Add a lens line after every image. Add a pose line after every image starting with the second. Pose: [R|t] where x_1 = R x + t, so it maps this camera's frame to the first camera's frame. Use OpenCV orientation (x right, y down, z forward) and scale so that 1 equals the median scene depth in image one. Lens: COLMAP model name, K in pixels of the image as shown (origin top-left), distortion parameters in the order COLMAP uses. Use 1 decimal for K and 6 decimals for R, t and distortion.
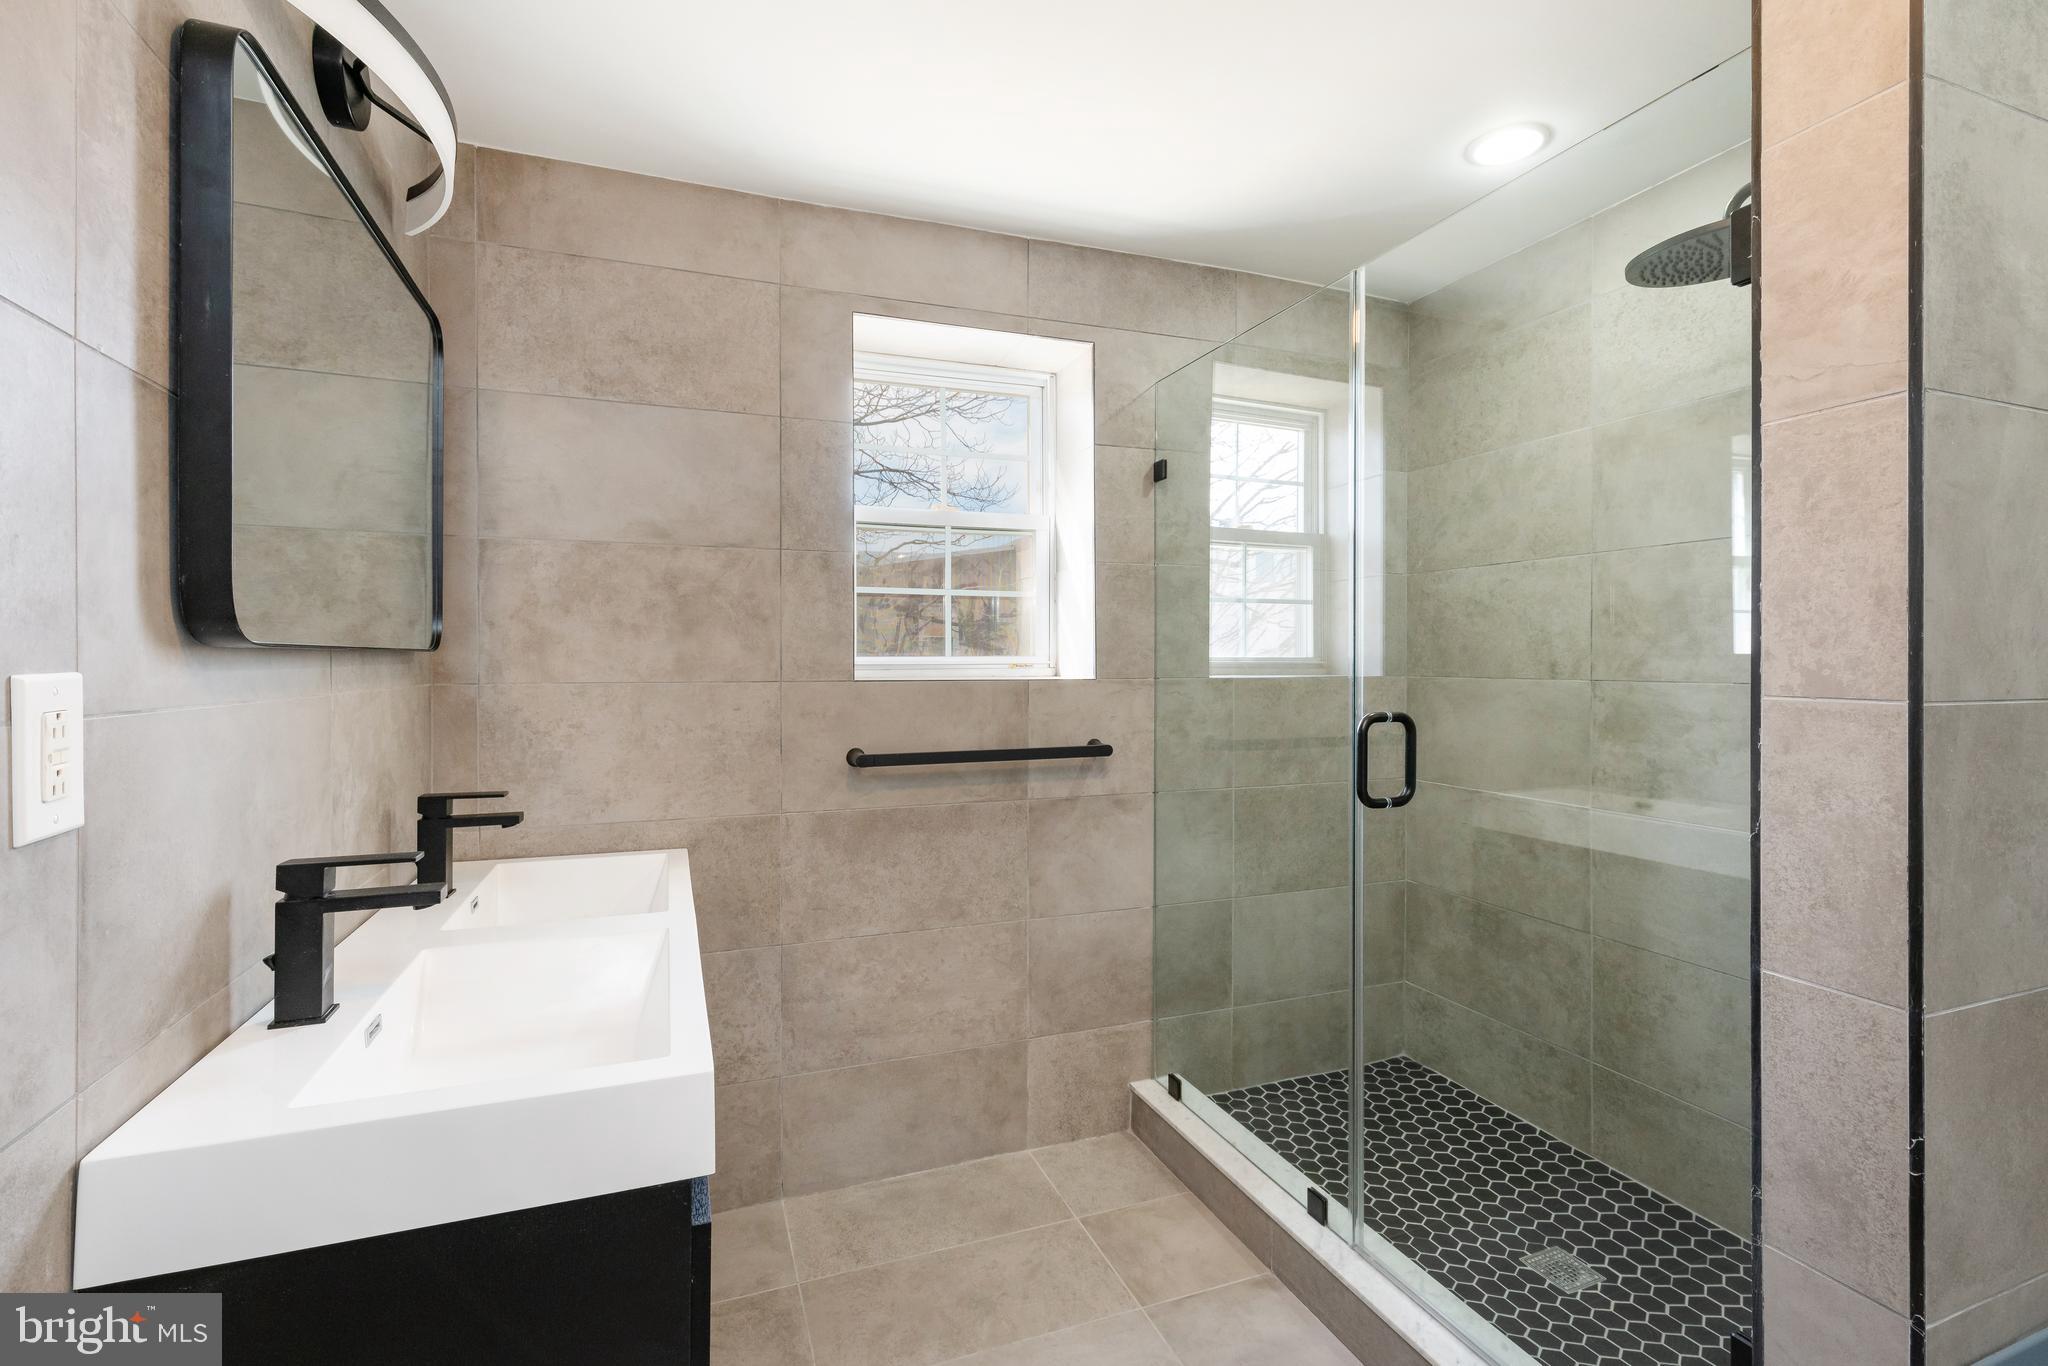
lens RADIAL K [[925.6, 0, 1027.3], [0, 925.6, 662.6], [0, 0, 1]] dist [0.001094, -0.000410]
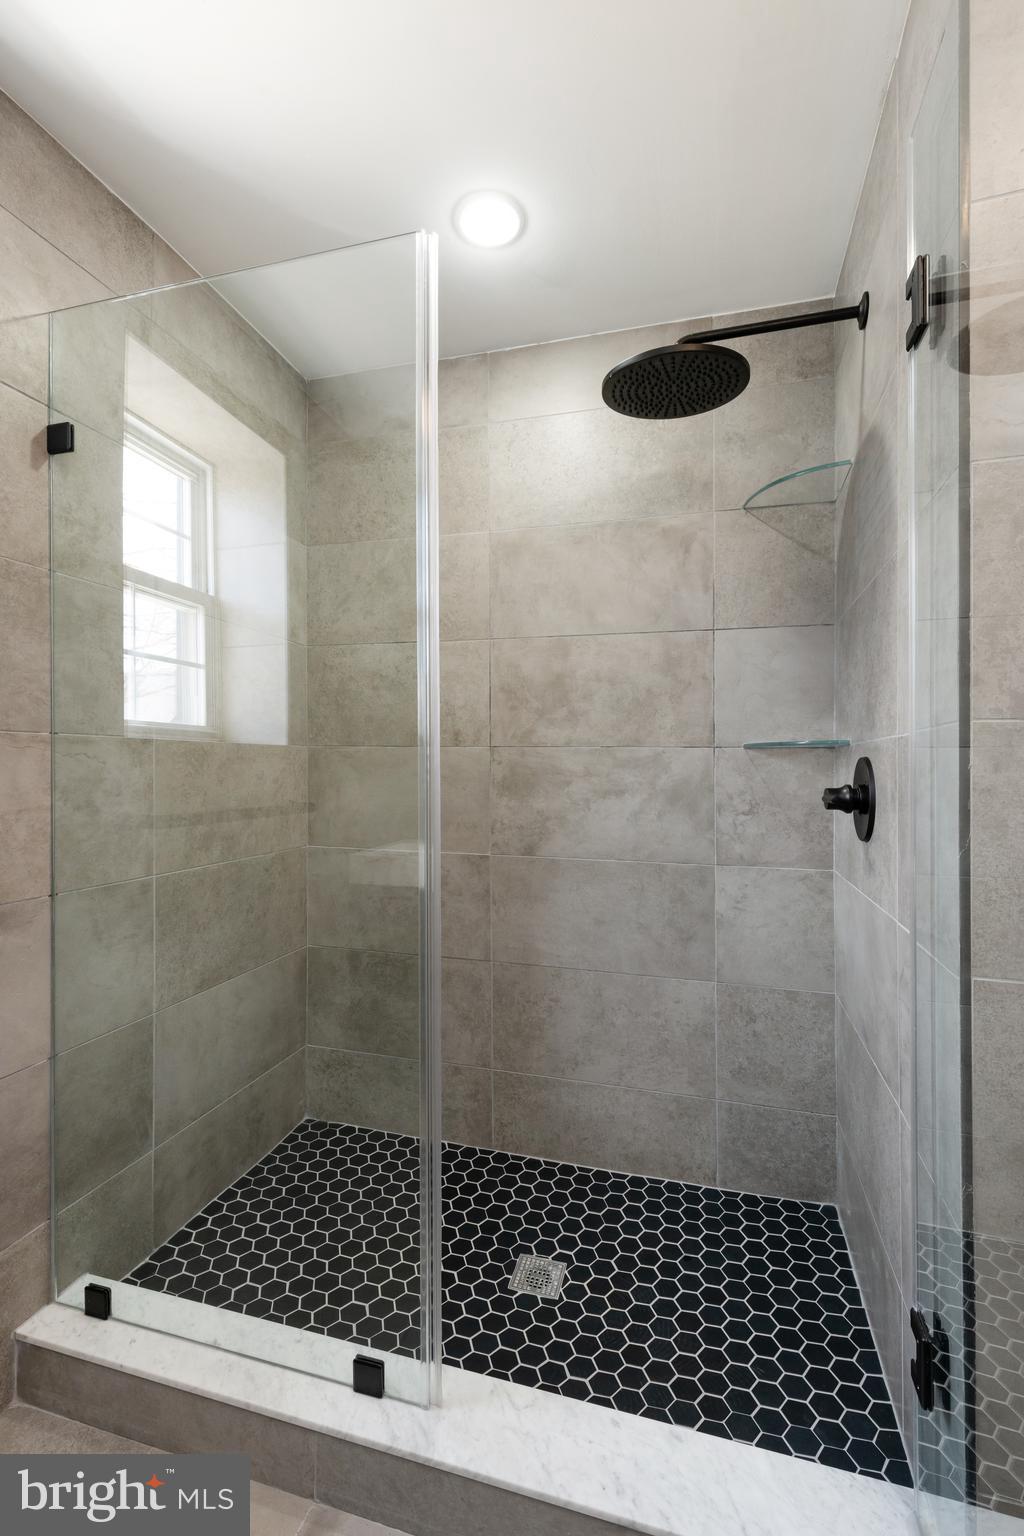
lens RADIAL K [[694.2, 0, 514.6], [0, 694.2, 772.2], [0, 0, 1]] dist [0.001094, -0.000410]
pose [[0.606956, -0.003207, 0.794729, -0.067761], [-0.006059, 0.999944, 0.008663, 0.040243], [-0.794712, -0.010073, 0.606903, 0.403100]]
